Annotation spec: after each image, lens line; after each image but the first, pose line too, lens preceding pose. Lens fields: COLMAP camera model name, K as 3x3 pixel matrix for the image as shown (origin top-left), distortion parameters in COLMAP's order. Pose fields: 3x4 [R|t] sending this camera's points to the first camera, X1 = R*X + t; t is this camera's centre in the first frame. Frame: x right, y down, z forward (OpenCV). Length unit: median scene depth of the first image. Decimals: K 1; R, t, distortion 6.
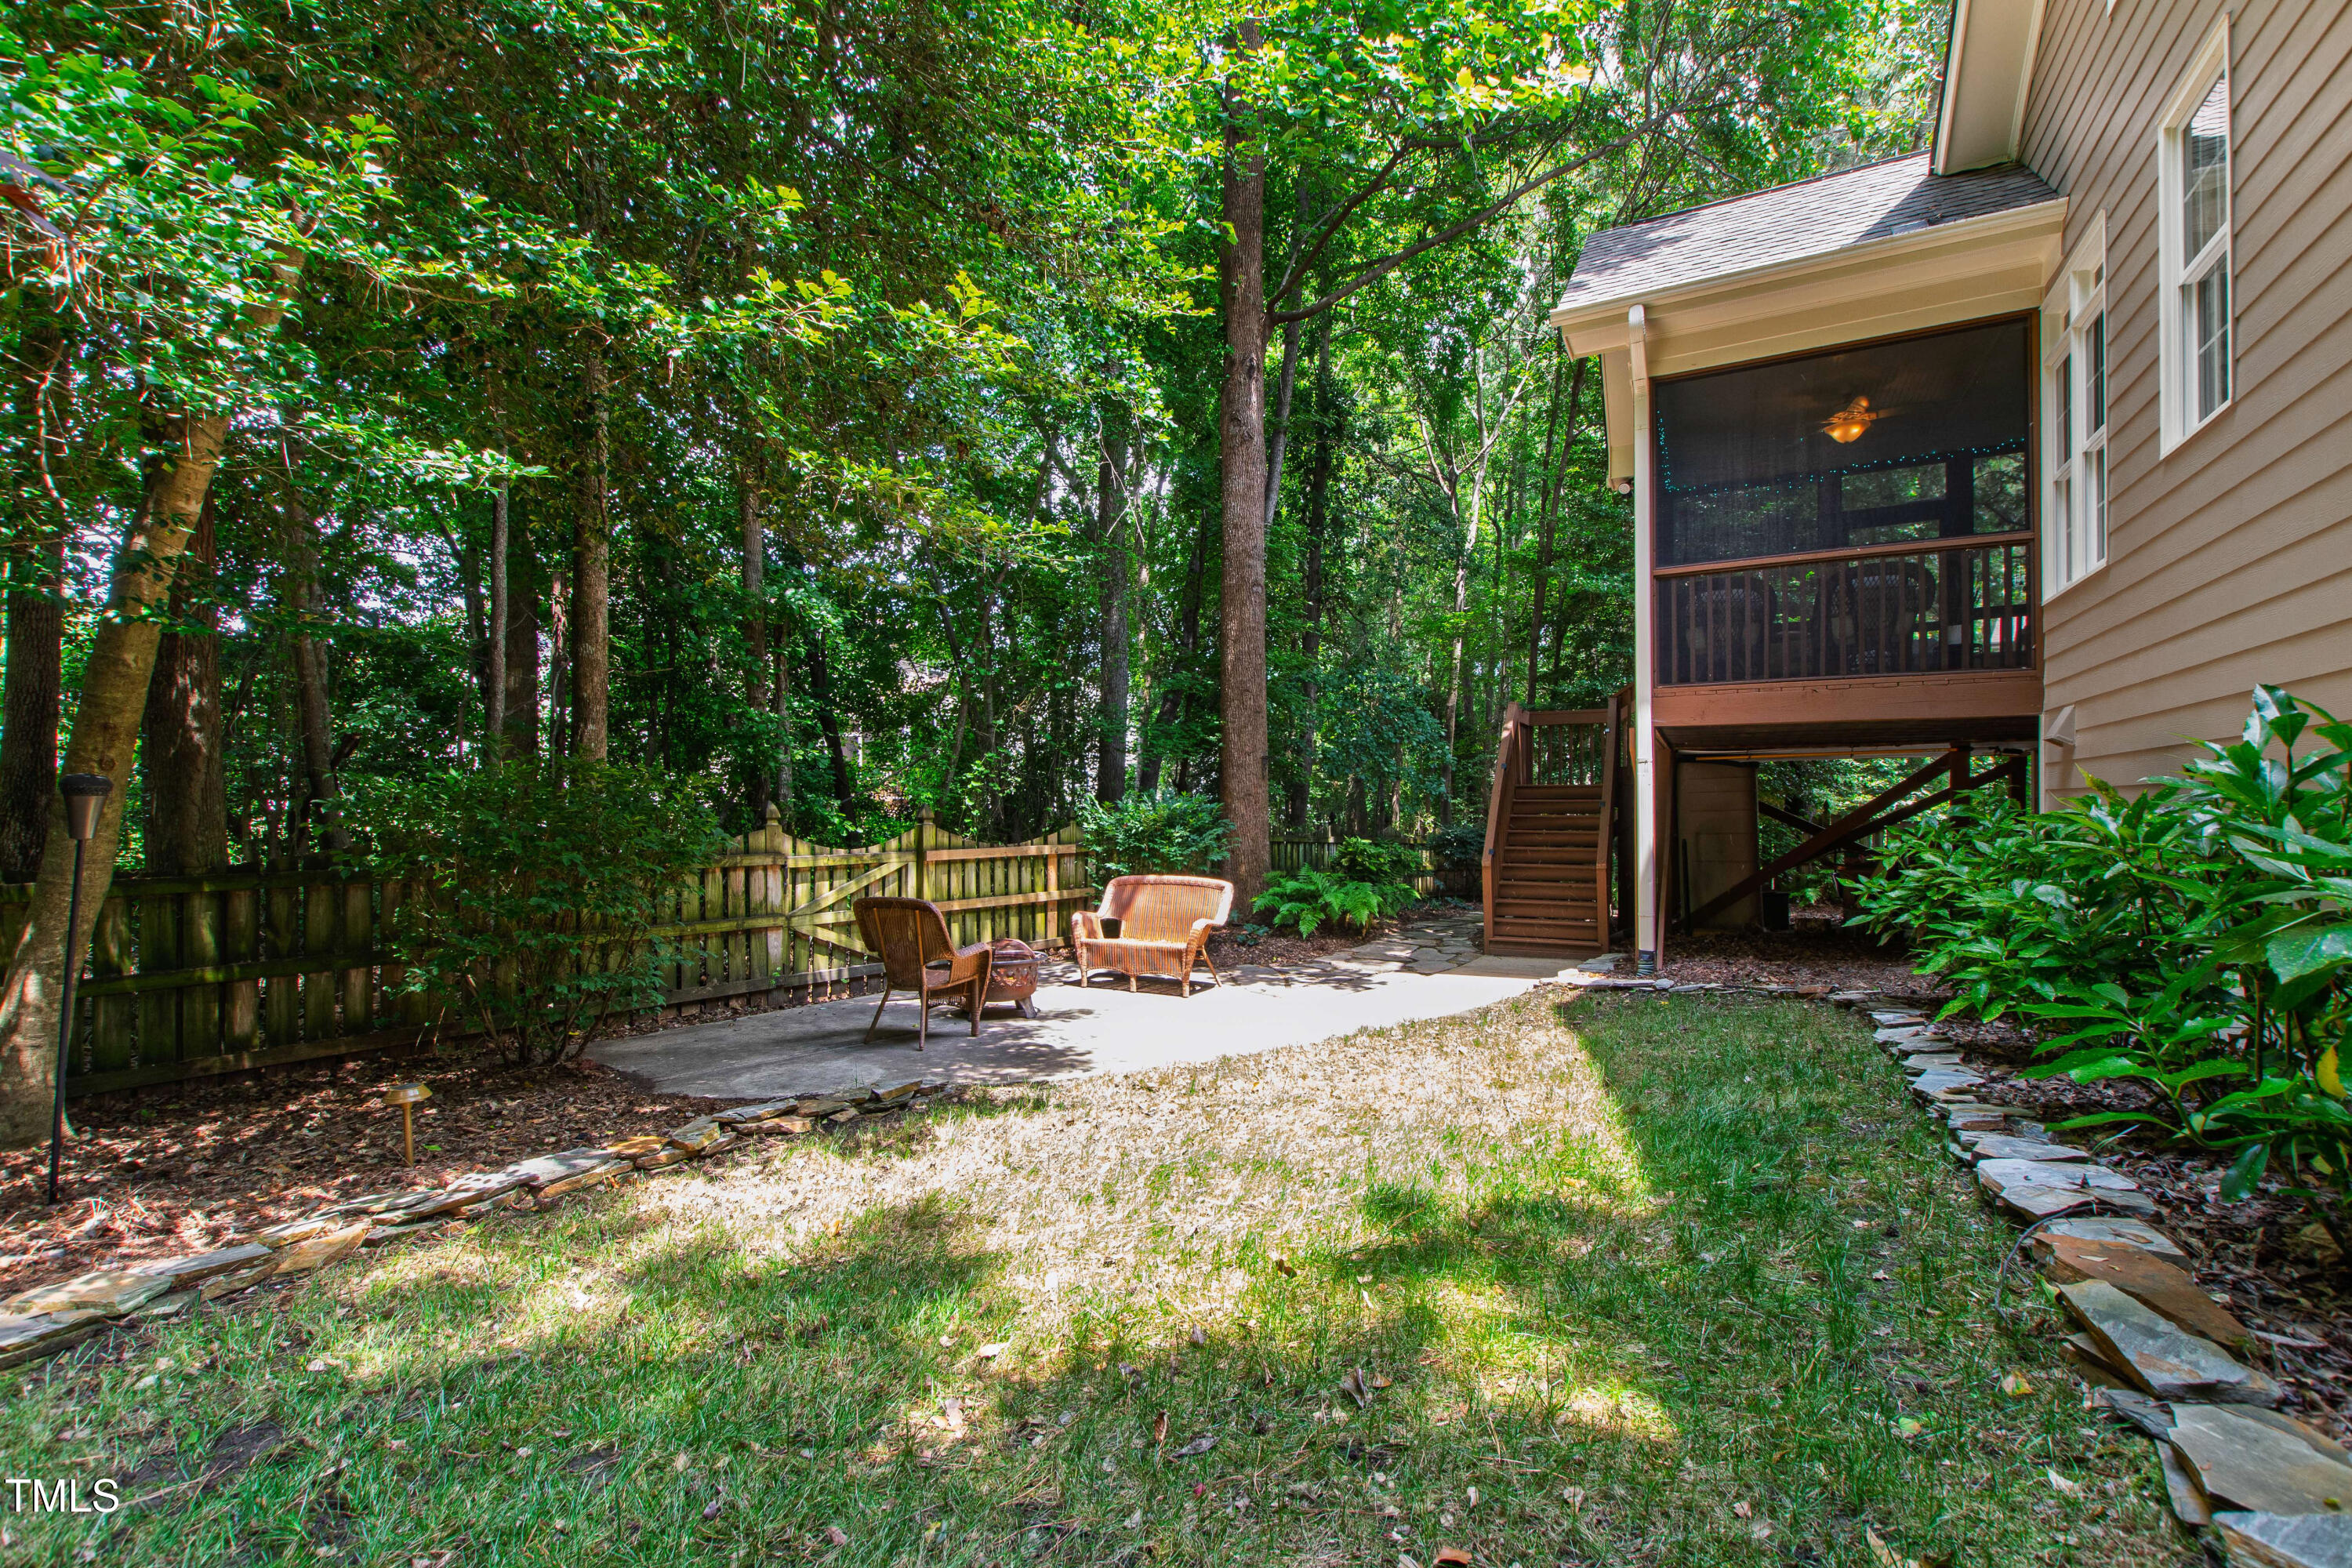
lens RADIAL K [[1030.3, 0, 1155.9], [0, 1030.3, 805.8], [0, 0, 1]] dist [0.007461, -0.000423]
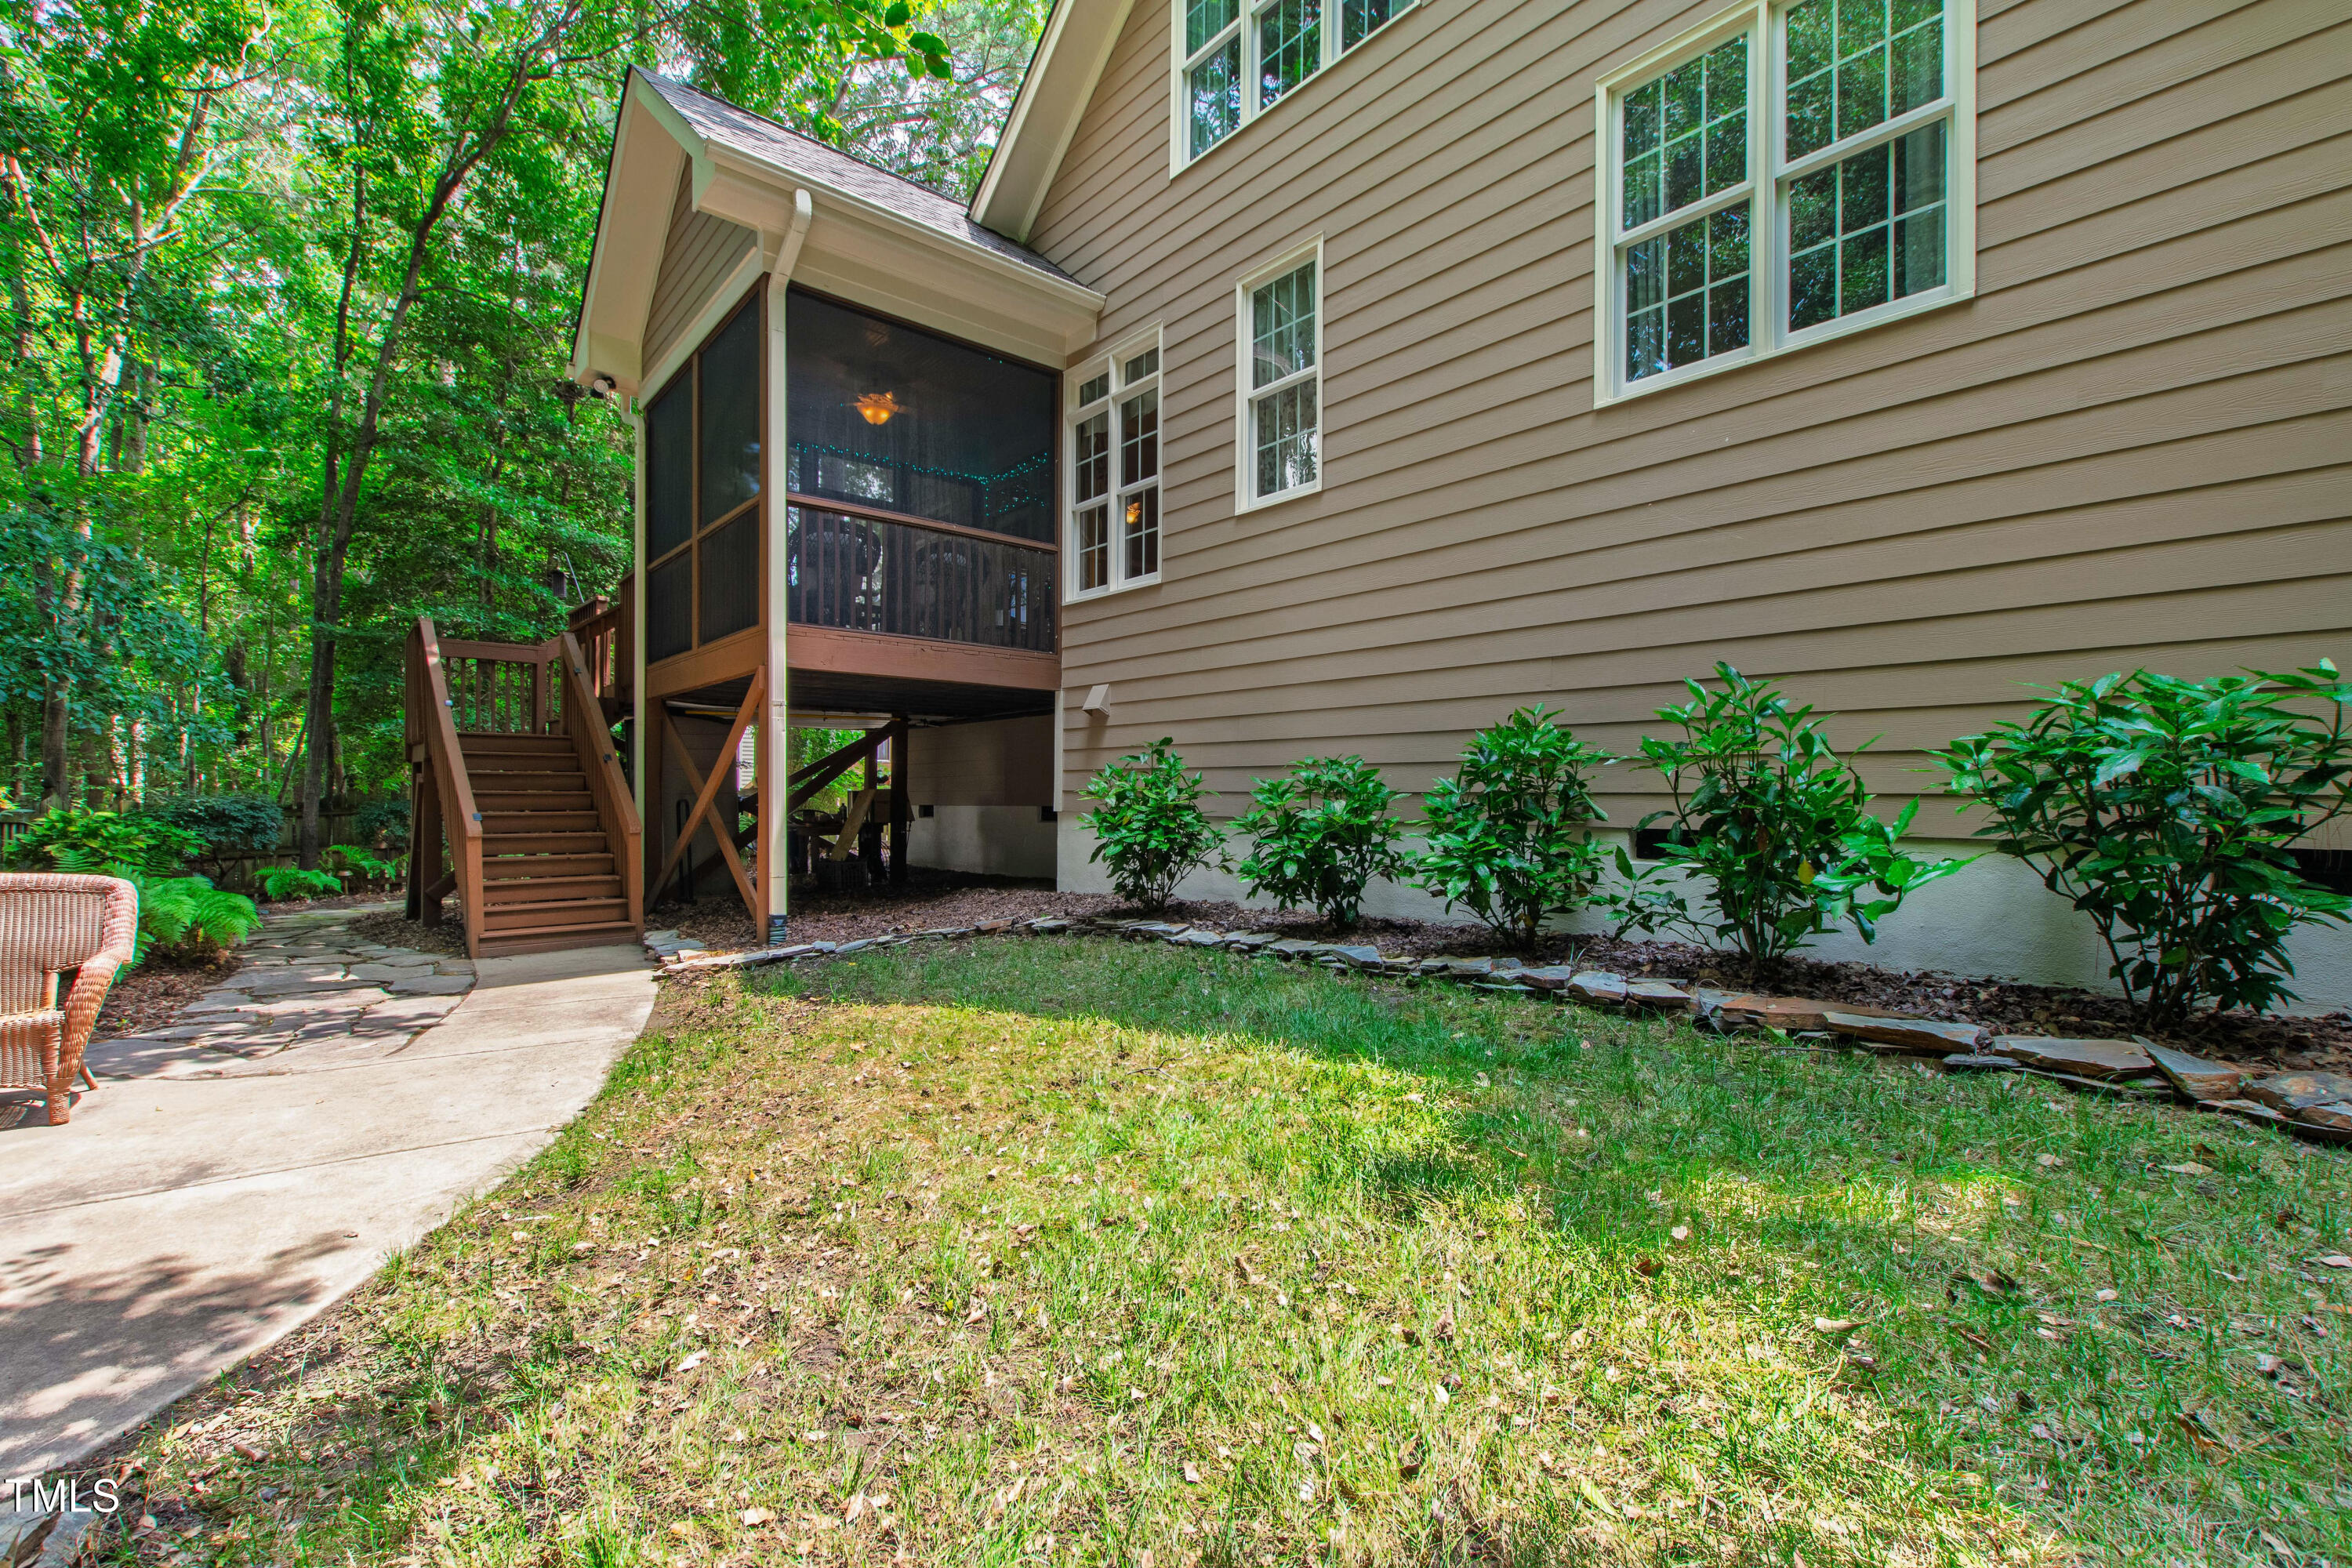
lens RADIAL K [[1030.3, 0, 1155.9], [0, 1030.3, 805.8], [0, 0, 1]] dist [0.007461, -0.000423]
pose [[0.347712, -0.008237, 0.937565, -0.302769], [-0.004796, 0.999933, 0.010563, 0.039701], [-0.937589, -0.008169, 0.347649, 0.449792]]
